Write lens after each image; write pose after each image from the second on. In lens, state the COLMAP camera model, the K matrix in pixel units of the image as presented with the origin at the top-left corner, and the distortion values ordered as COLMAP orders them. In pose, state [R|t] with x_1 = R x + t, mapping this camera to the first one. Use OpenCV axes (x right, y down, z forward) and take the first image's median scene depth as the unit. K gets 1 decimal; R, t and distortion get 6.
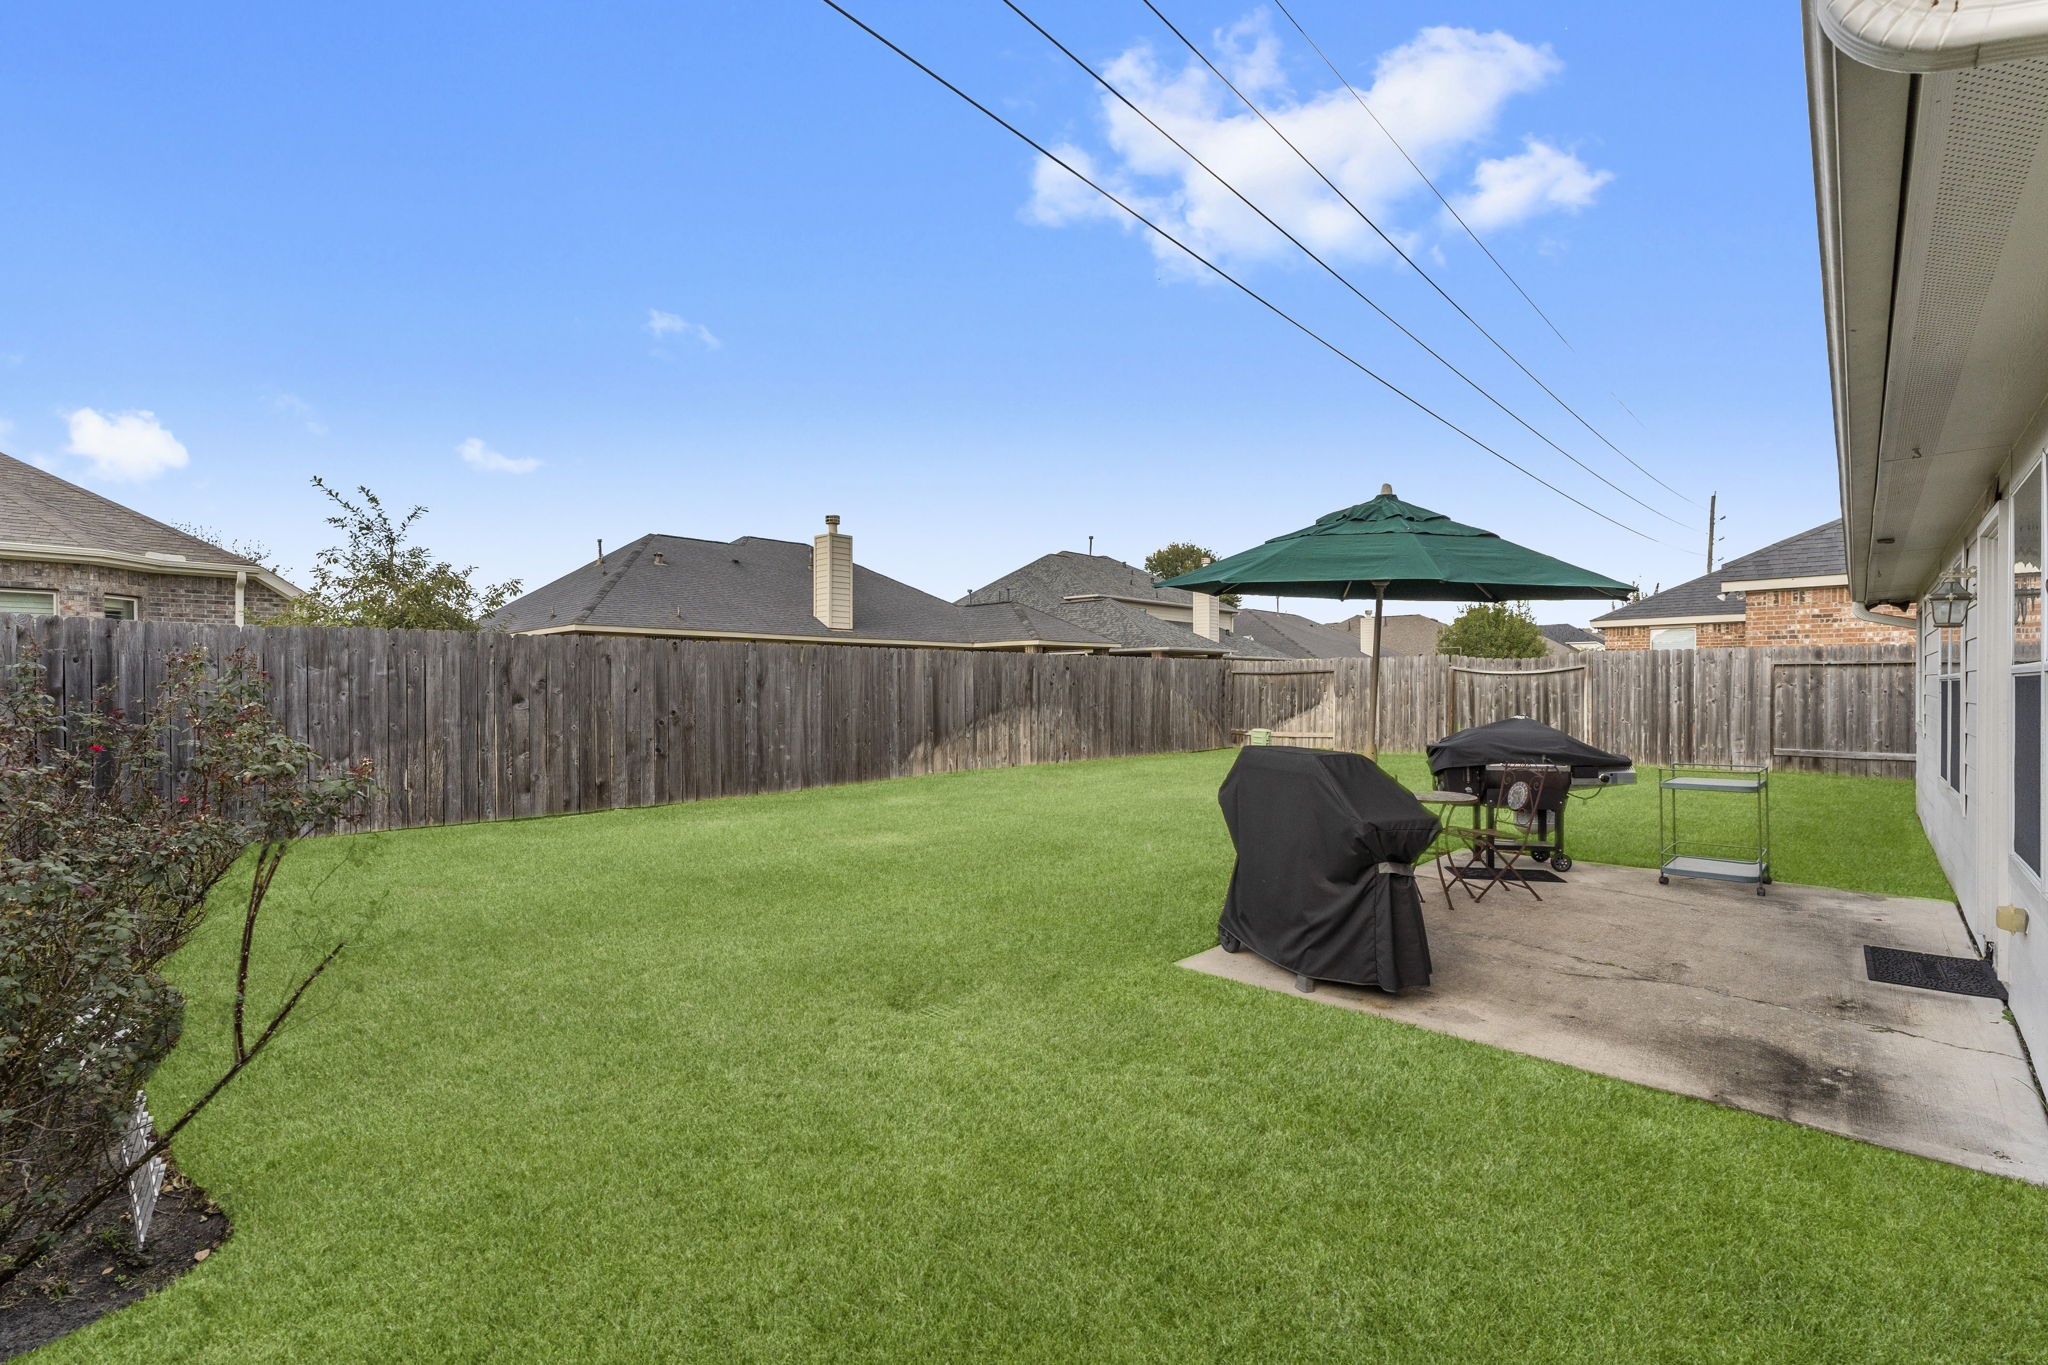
lens RADIAL K [[888.5, 0, 1011.2], [0, 888.5, 691.1], [0, 0, 1]] dist [-0.003239, 0.001070]
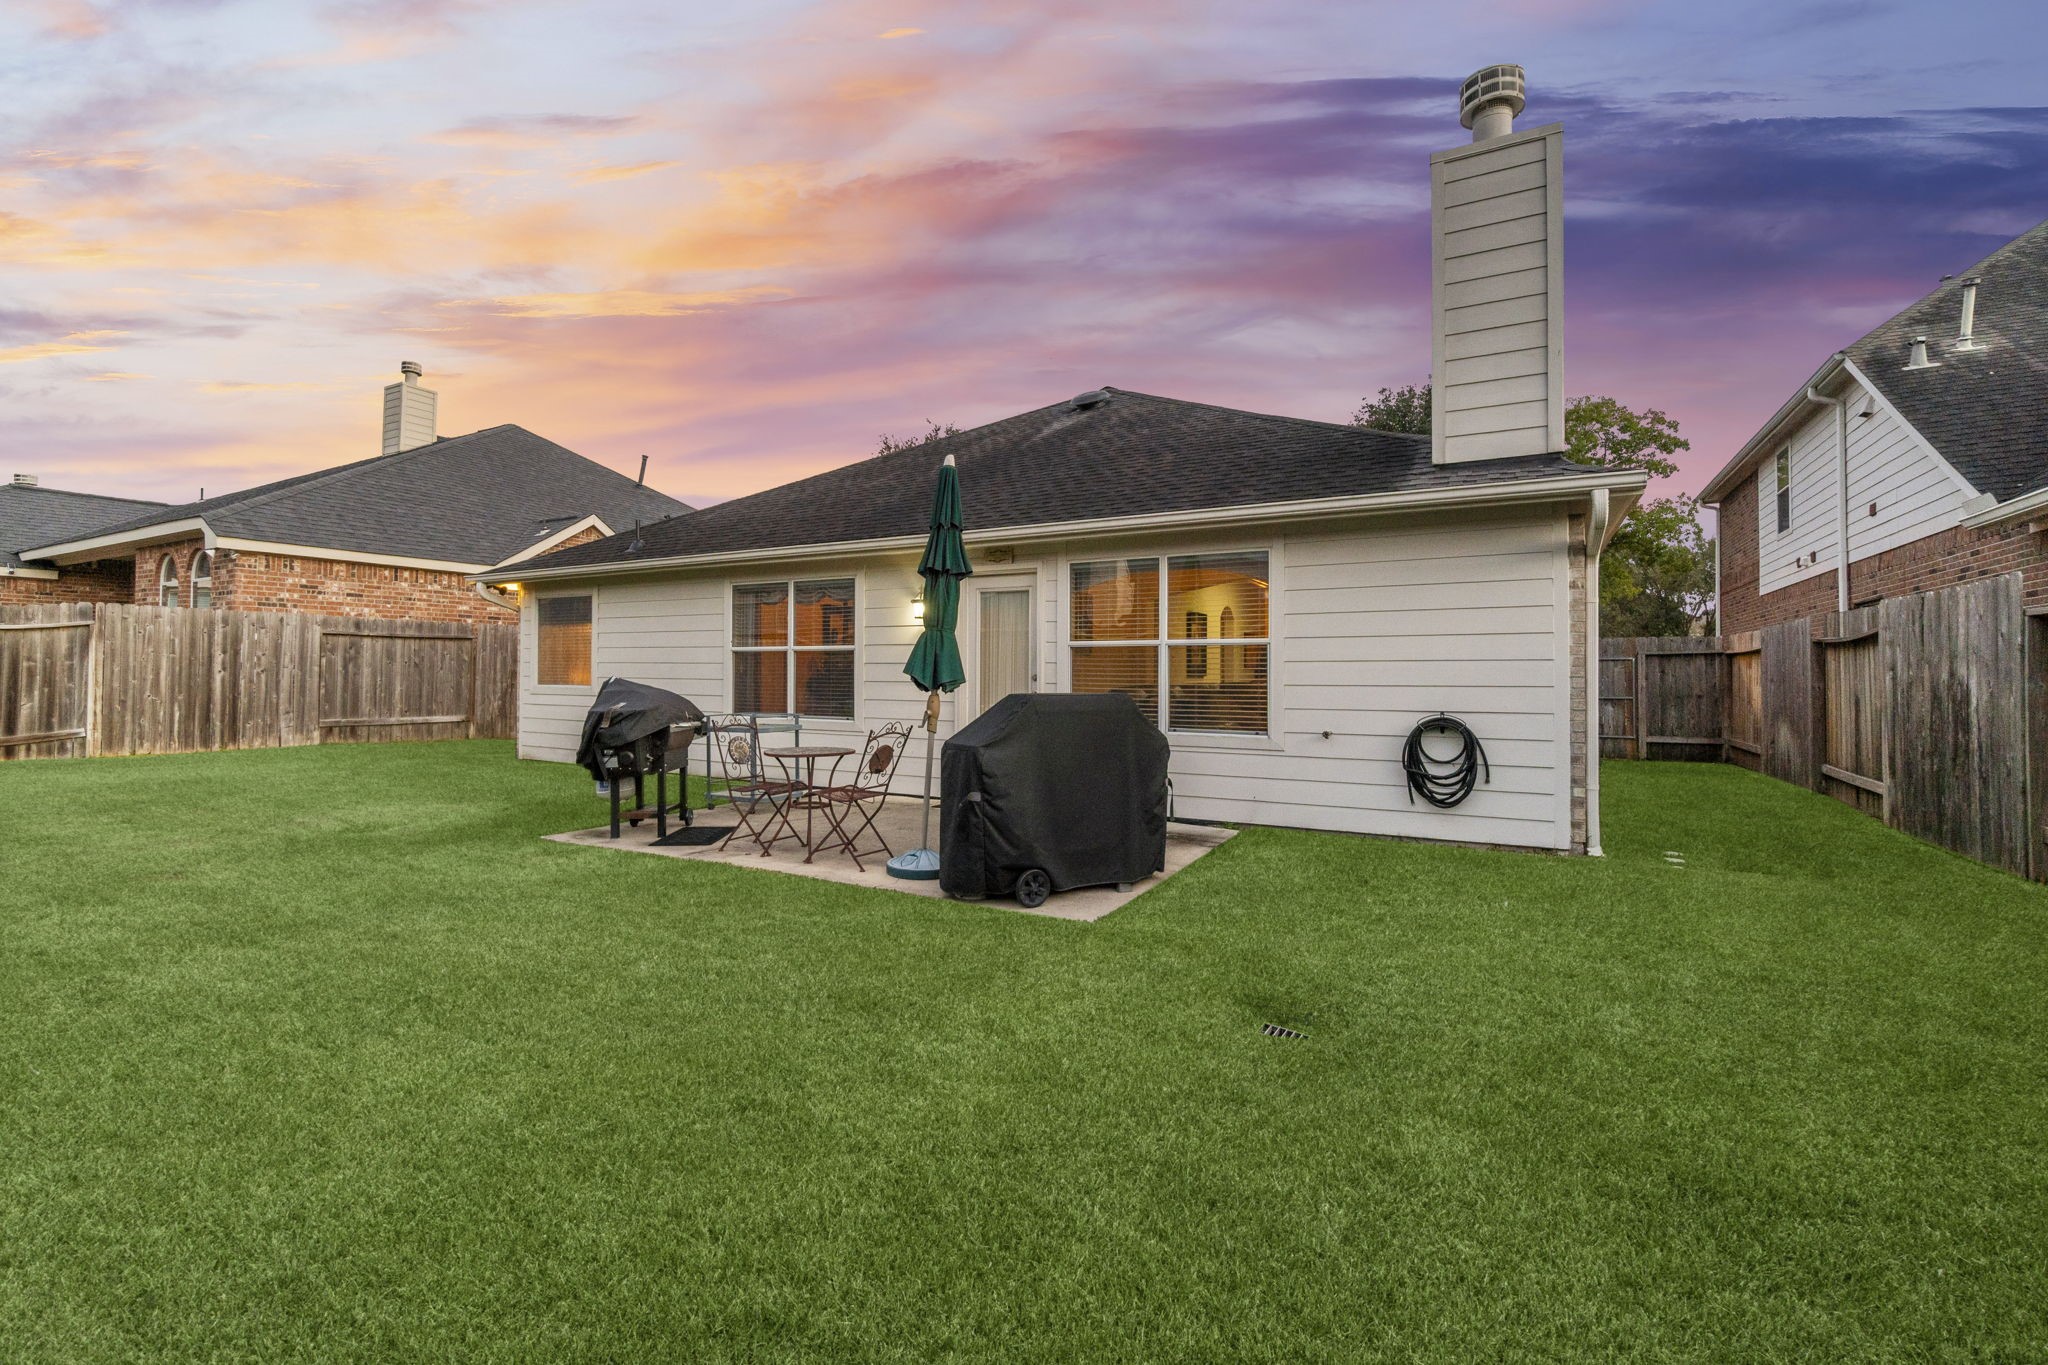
lens RADIAL K [[888.5, 0, 1014.5], [0, 888.5, 654.1], [0, 0, 1]] dist [-0.003239, 0.001070]
pose [[-0.254887, 0.023472, 0.966686, -0.261783], [0.001761, 0.999715, -0.023809, 0.016850], [-0.966969, -0.004367, -0.254856, 0.497905]]
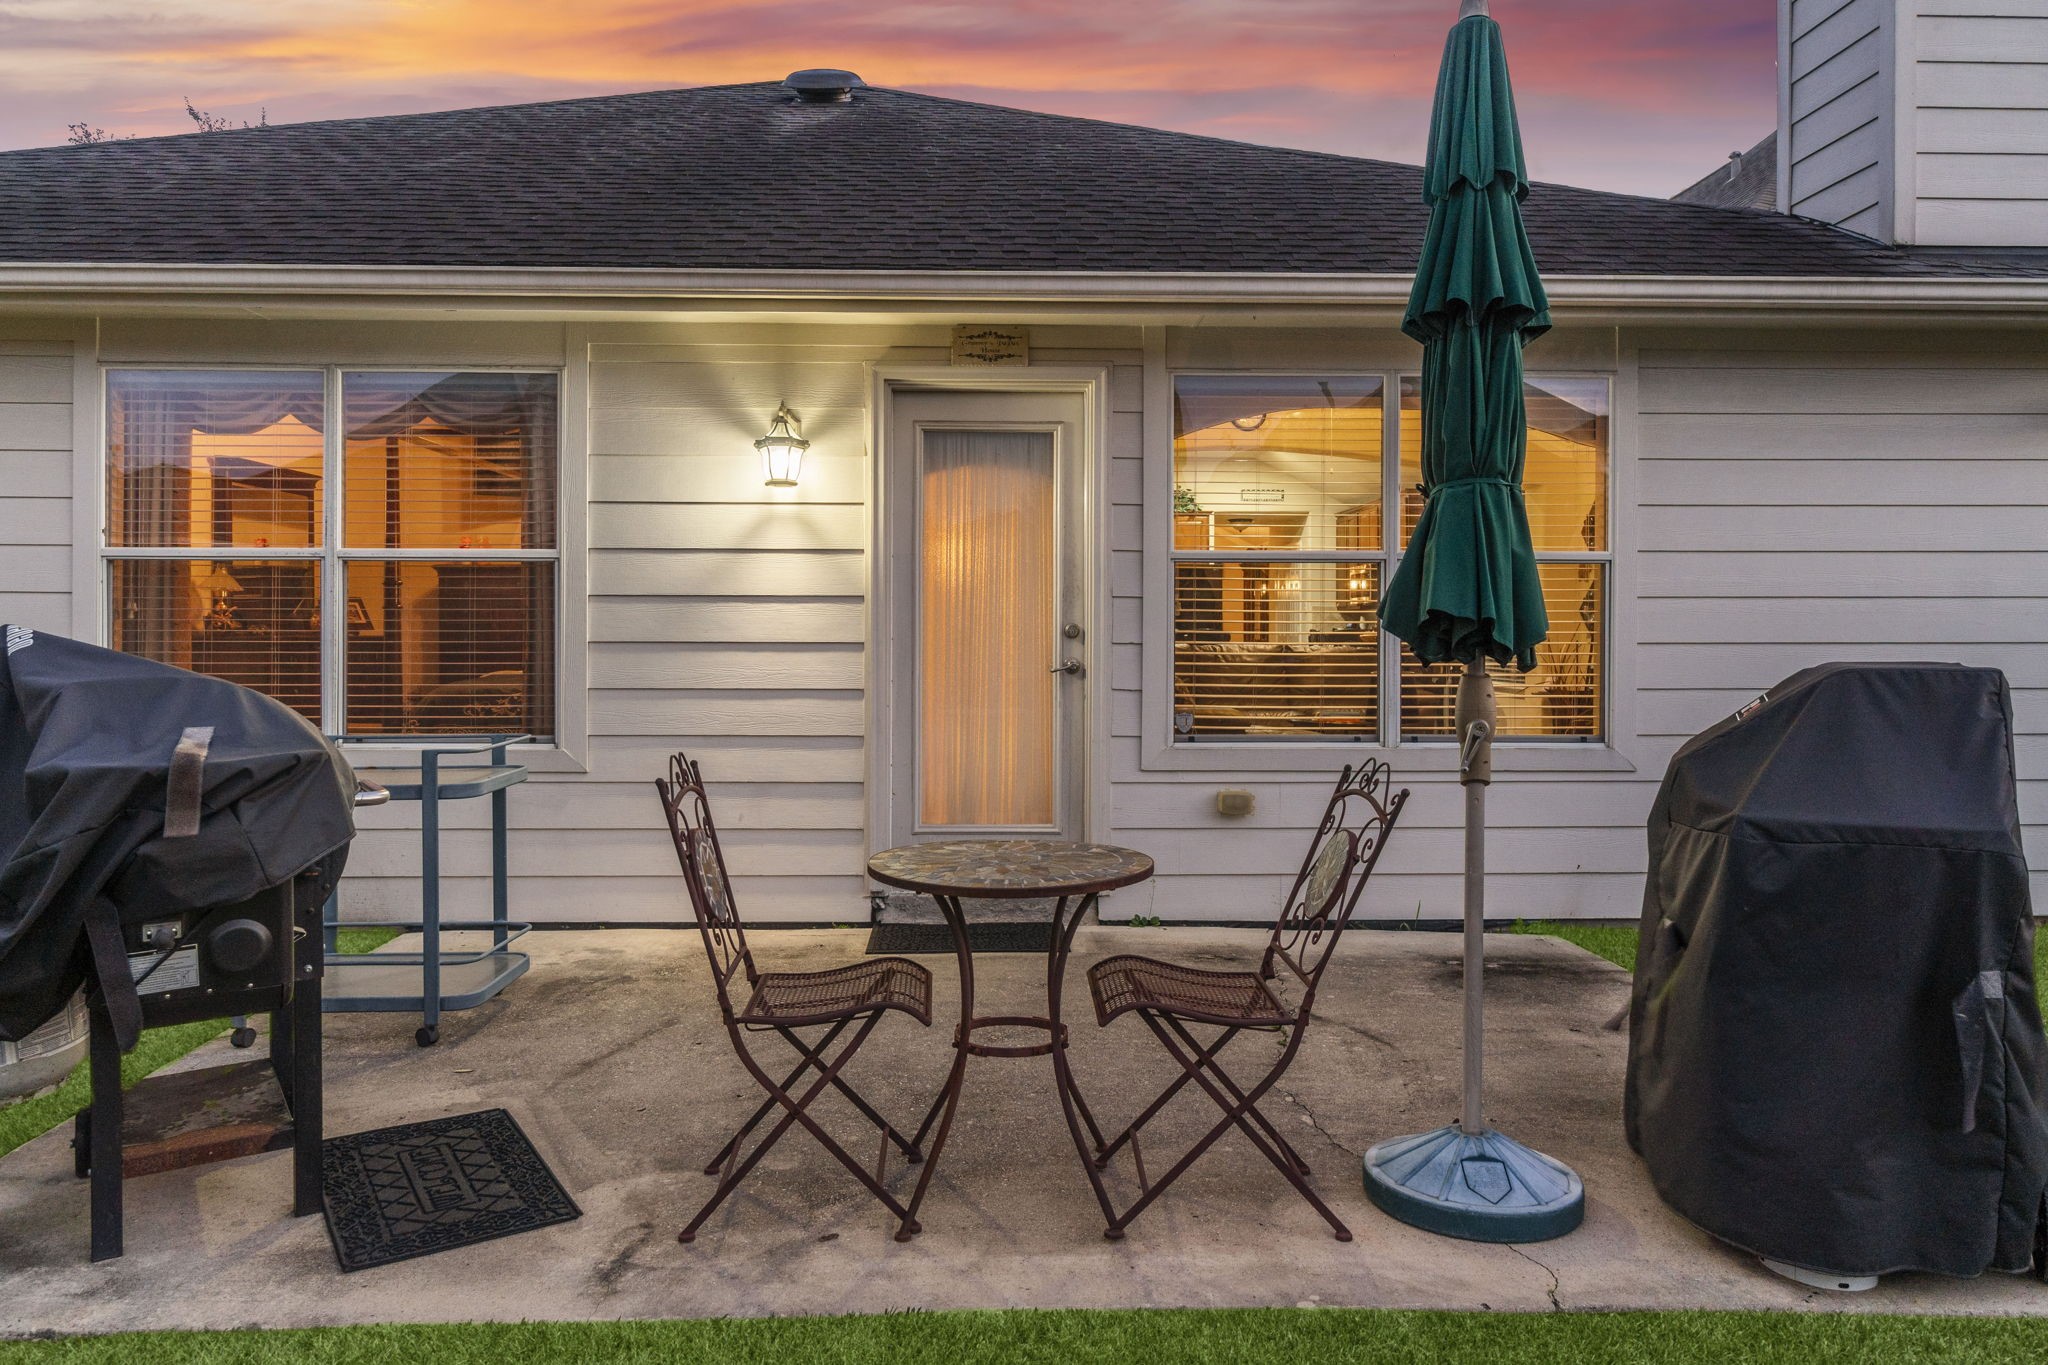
lens RADIAL K [[1371.8, 0, 1014.9], [0, 1371.8, 620.6], [0, 0, 1]] dist [-0.001165, 0.003296]
pose [[-0.712141, 0.008873, 0.701981, 0.063721], [0.003795, 0.999954, -0.008789, 0.018990], [-0.702026, -0.003595, -0.712142, 0.644066]]
